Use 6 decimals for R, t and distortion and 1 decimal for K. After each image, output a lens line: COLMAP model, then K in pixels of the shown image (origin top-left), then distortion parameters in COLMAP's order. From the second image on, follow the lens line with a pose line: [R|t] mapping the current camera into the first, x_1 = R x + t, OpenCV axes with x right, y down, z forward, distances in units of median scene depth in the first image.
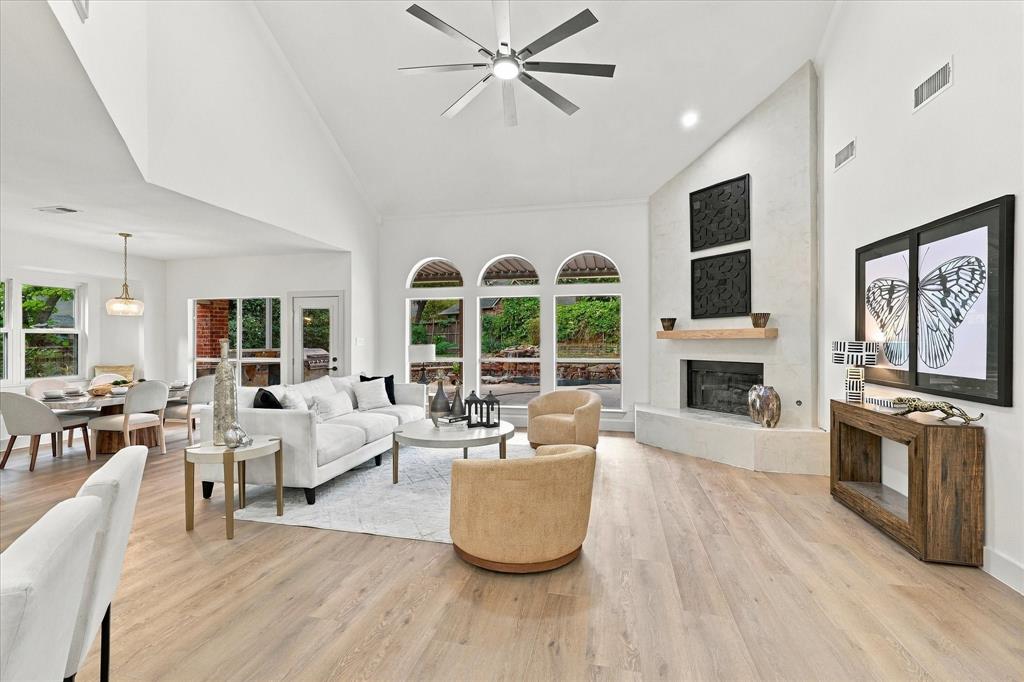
lens RADIAL K [[454.4, 0, 501.6], [0, 454.4, 338.4], [0, 0, 1]] dist [-0.001297, 0.004700]
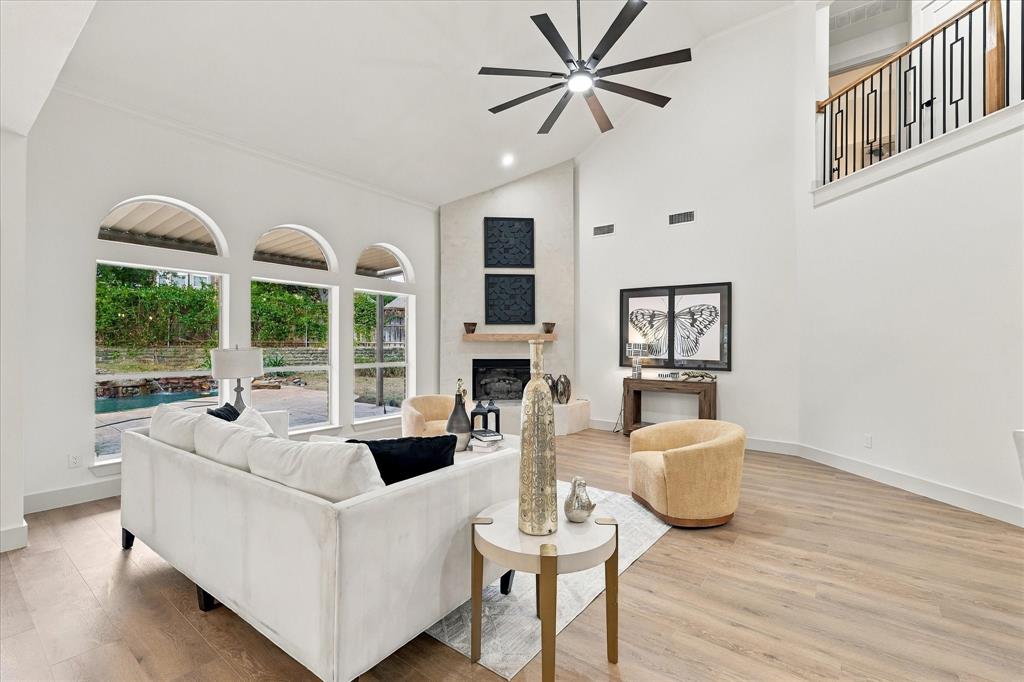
lens RADIAL K [[454.4, 0, 516.8], [0, 454.4, 340.0], [0, 0, 1]] dist [-0.001297, 0.004700]
pose [[0.398246, 0.009108, 0.917233, -1.007299], [-0.008337, 0.999945, -0.006310, 0.008121], [-0.917241, -0.005134, 0.398300, 0.725510]]
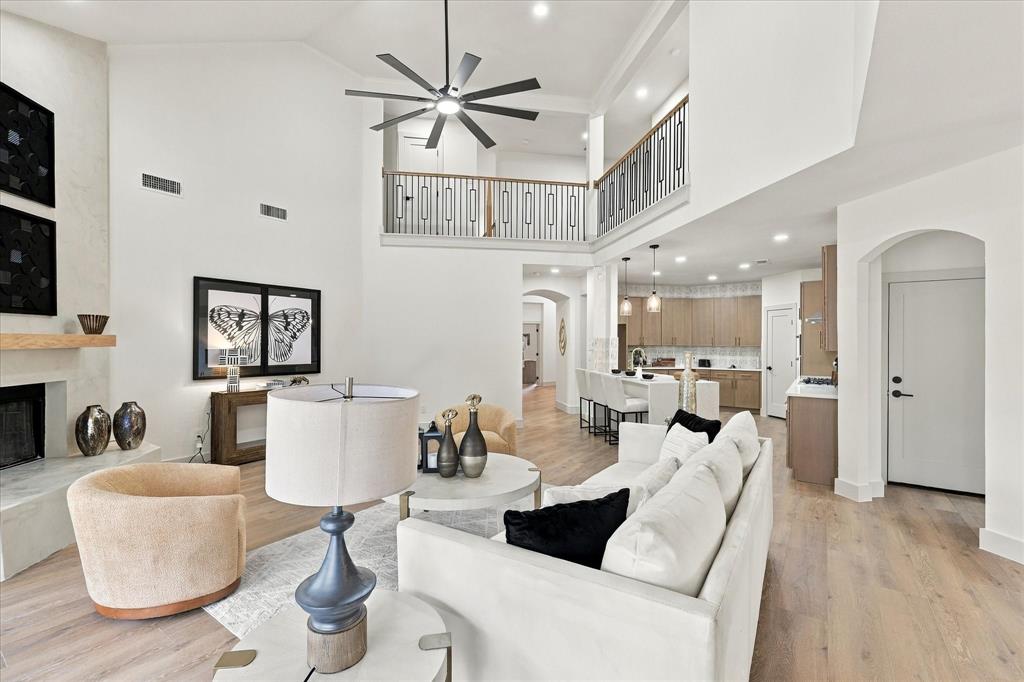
lens RADIAL K [[454.4, 0, 515.4], [0, 454.4, 342.7], [0, 0, 1]] dist [-0.001297, 0.004700]
pose [[-0.940127, -0.001943, 0.340820, -0.526126], [-0.002697, 0.999995, -0.001739, -0.012383], [-0.340815, -0.002554, -0.940127, 2.023985]]
